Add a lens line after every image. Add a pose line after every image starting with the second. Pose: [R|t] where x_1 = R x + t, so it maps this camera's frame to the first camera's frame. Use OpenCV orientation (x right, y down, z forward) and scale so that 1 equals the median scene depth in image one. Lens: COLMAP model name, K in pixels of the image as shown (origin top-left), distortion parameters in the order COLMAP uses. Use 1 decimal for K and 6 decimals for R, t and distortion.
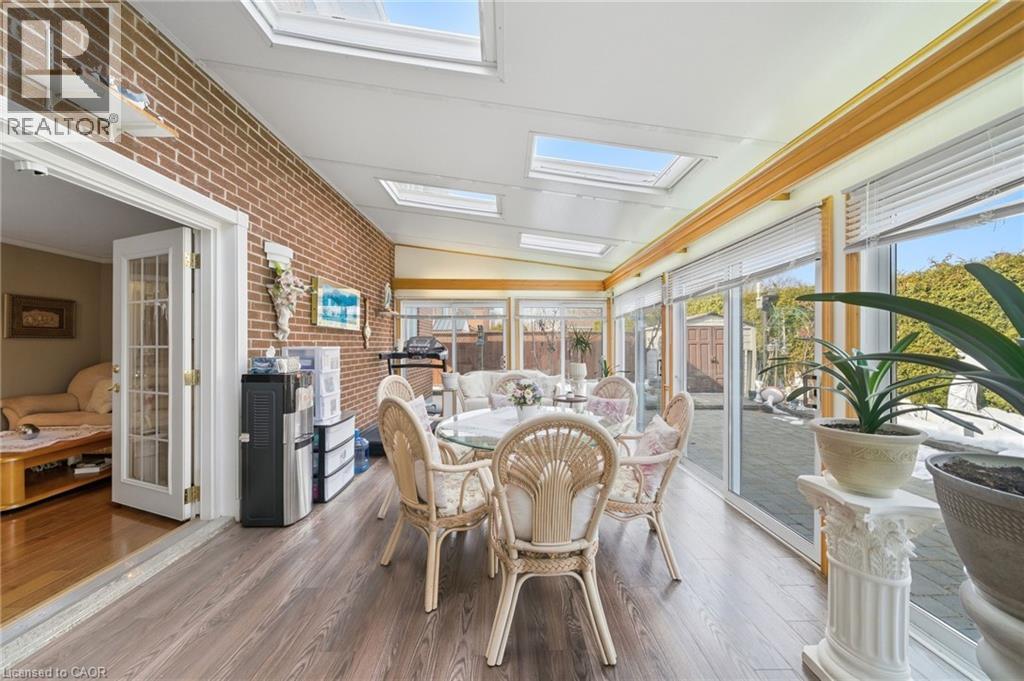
lens RADIAL K [[355.8, 0, 516.4], [0, 355.8, 346.4], [0, 0, 1]] dist [-0.000776, -0.000021]
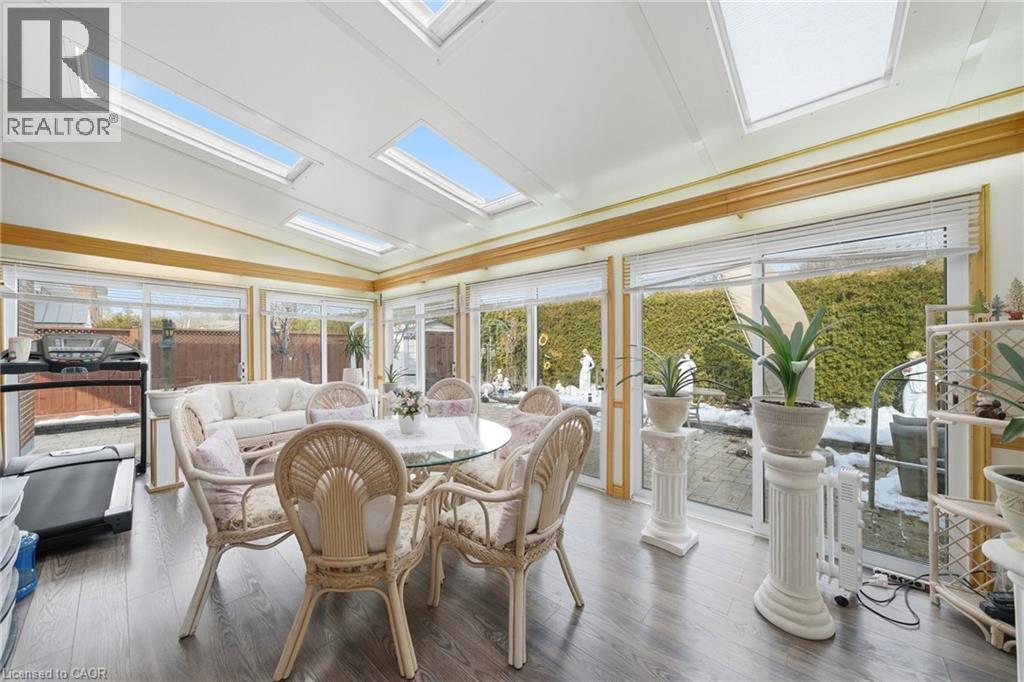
lens RADIAL K [[355.8, 0, 516.4], [0, 355.8, 346.9], [0, 0, 1]] dist [-0.000776, -0.000021]
pose [[0.683907, 0.005375, 0.729549, -0.209860], [0.001082, 0.999964, -0.008381, -0.000877], [-0.729568, 0.006521, 0.683877, 0.081082]]
